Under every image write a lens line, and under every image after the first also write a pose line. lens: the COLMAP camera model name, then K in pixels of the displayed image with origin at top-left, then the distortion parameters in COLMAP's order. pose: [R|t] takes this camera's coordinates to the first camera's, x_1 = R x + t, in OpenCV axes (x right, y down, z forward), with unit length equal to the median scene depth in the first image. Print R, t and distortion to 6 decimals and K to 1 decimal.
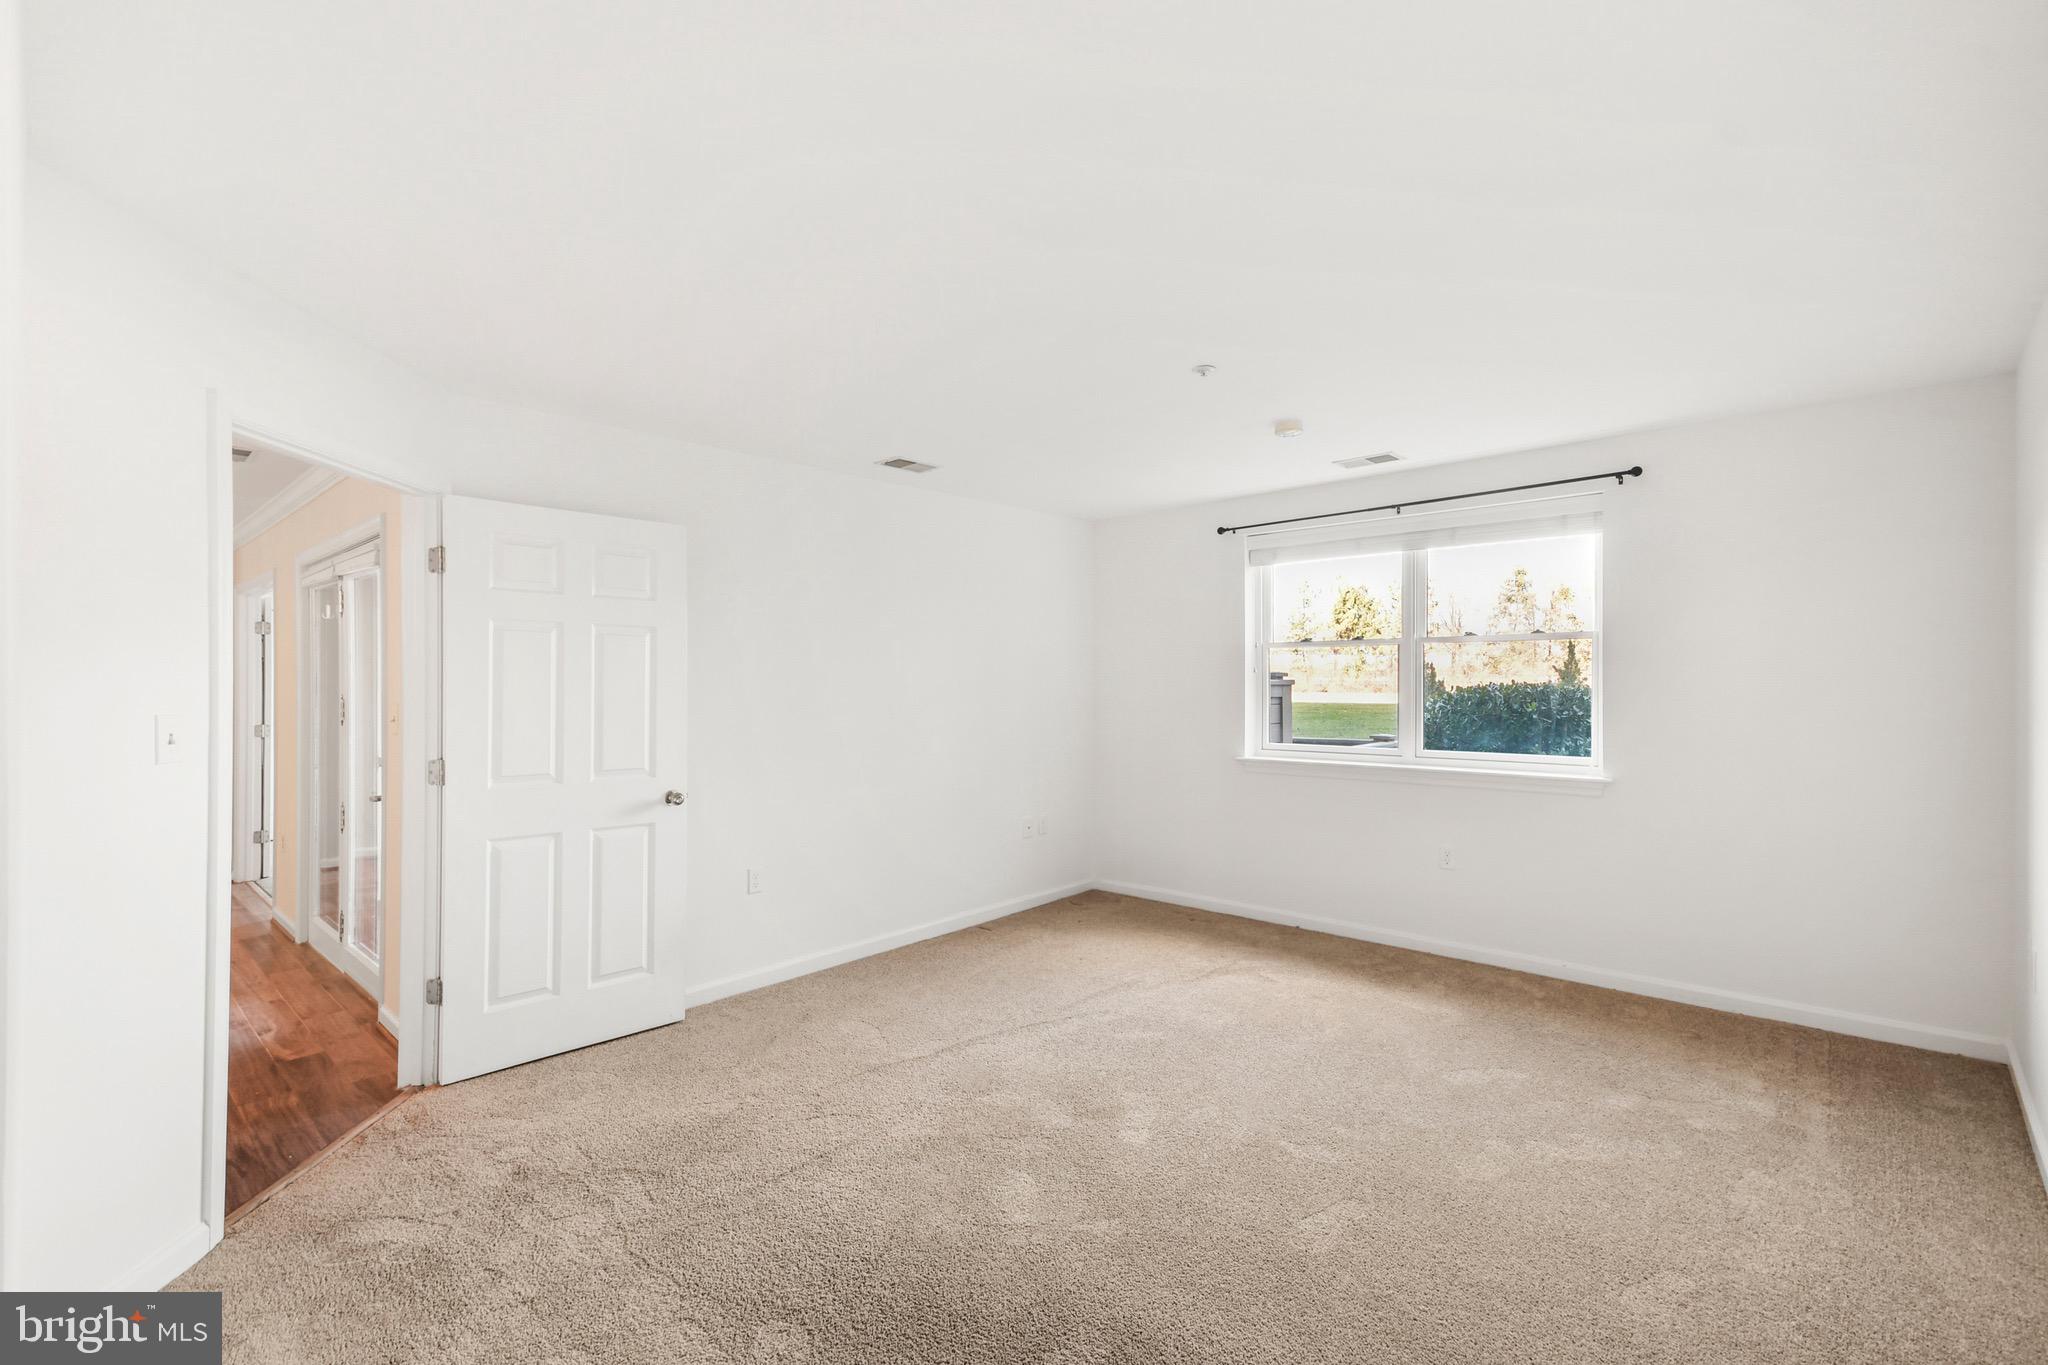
lens RADIAL K [[916.4, 0, 1016.7], [0, 916.4, 683.9], [0, 0, 1]] dist [0.002540, -0.000362]
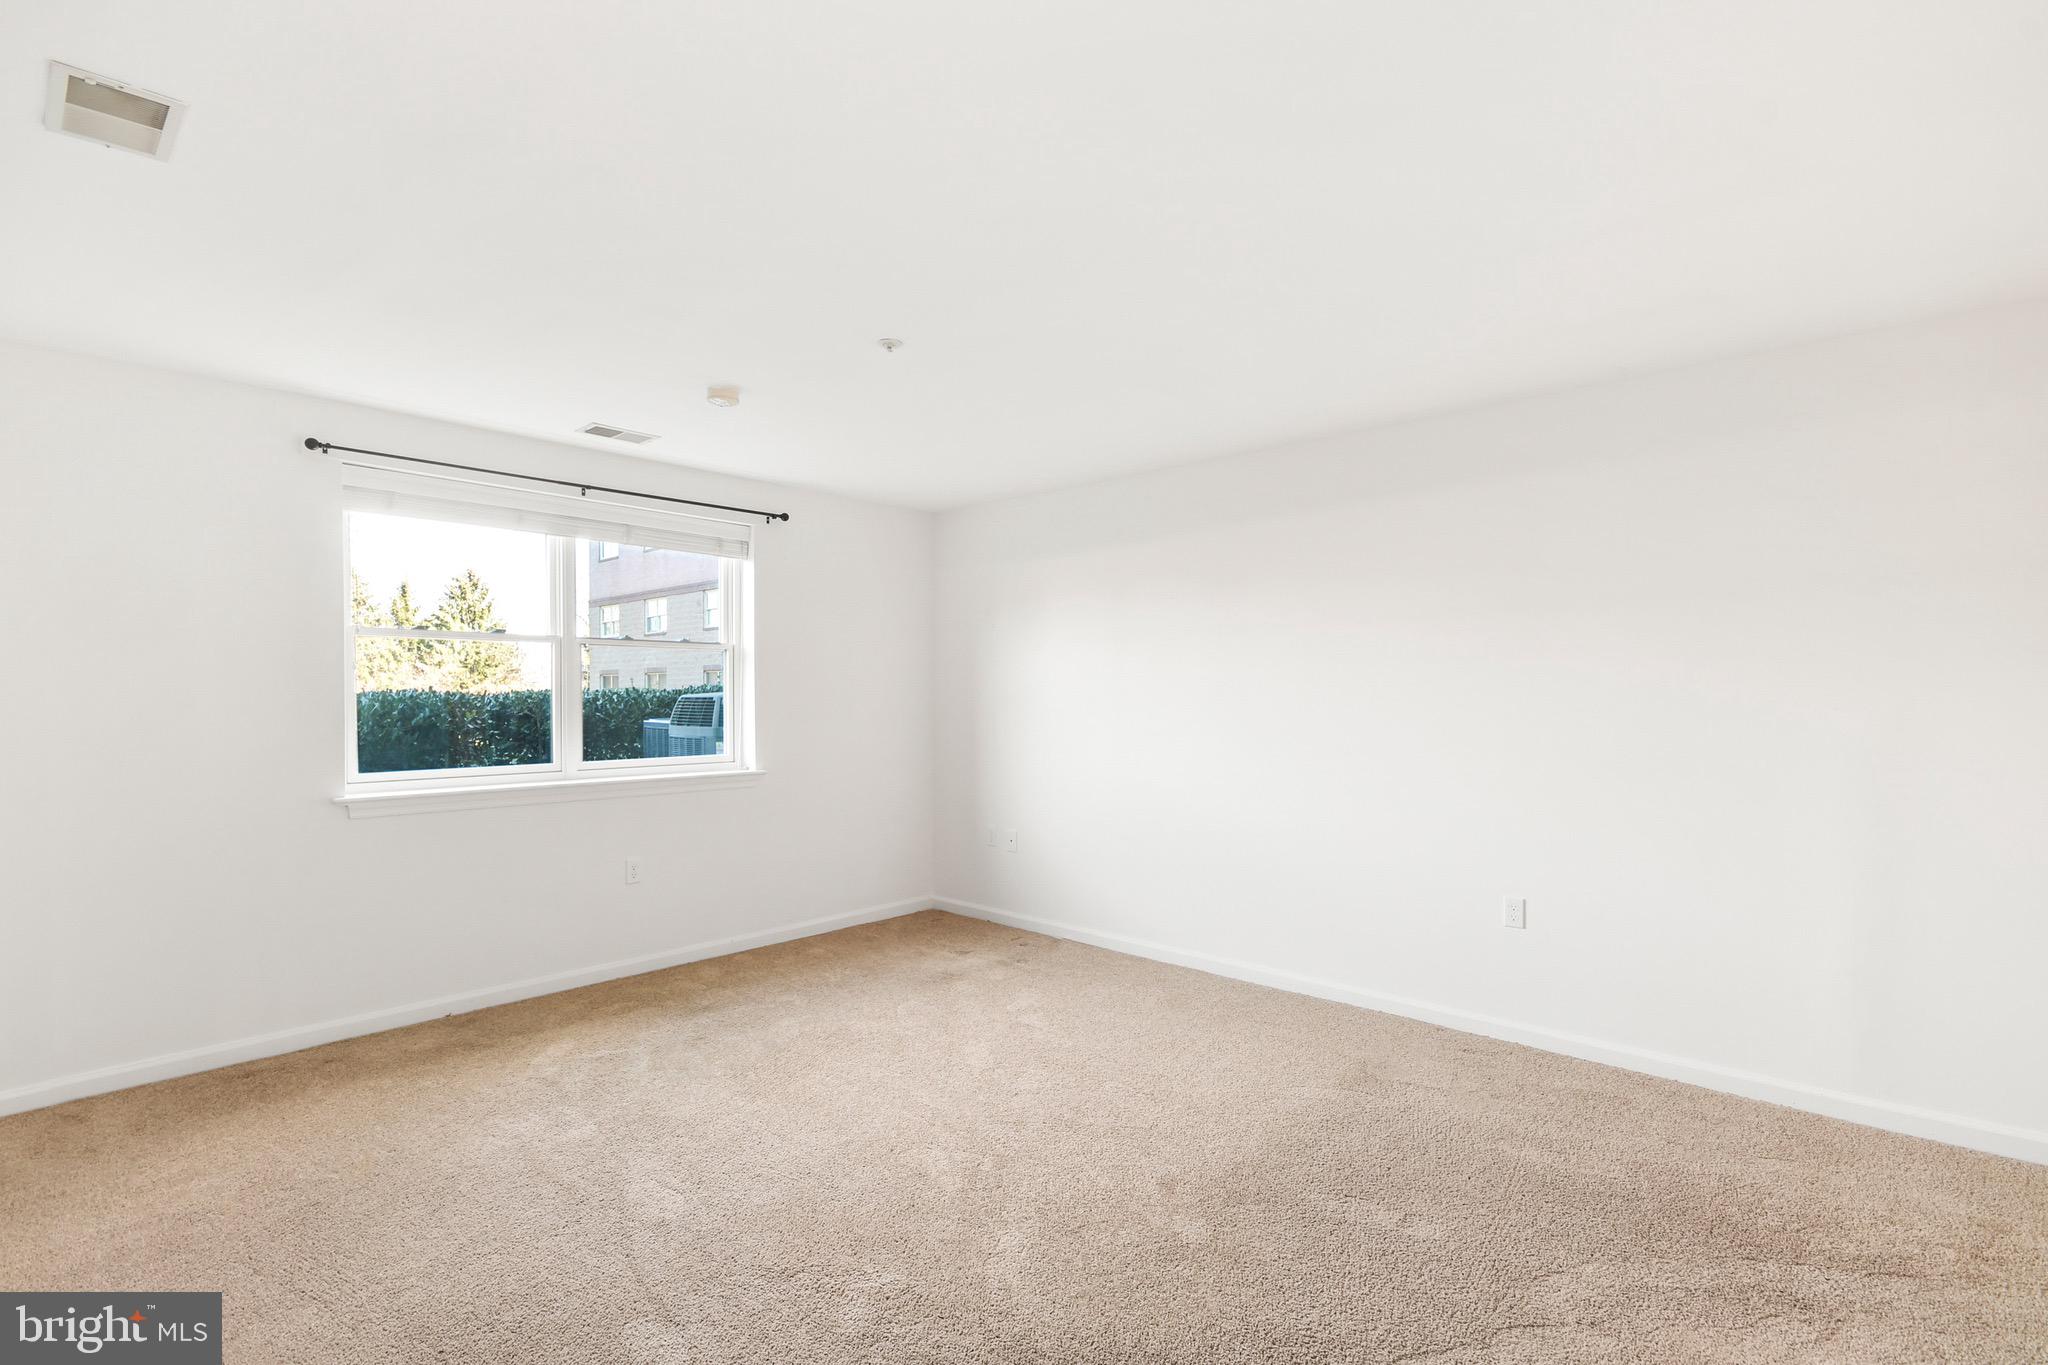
lens RADIAL K [[957.1, 0, 1024.0], [0, 957.1, 682.5], [0, 0, 1]] dist [0.000265, -0.000137]
pose [[-0.021665, 0.019394, 0.999577, -0.504391], [-0.000653, 0.999811, -0.019412, 0.012612], [-0.999765, -0.001073, -0.021648, 0.583438]]
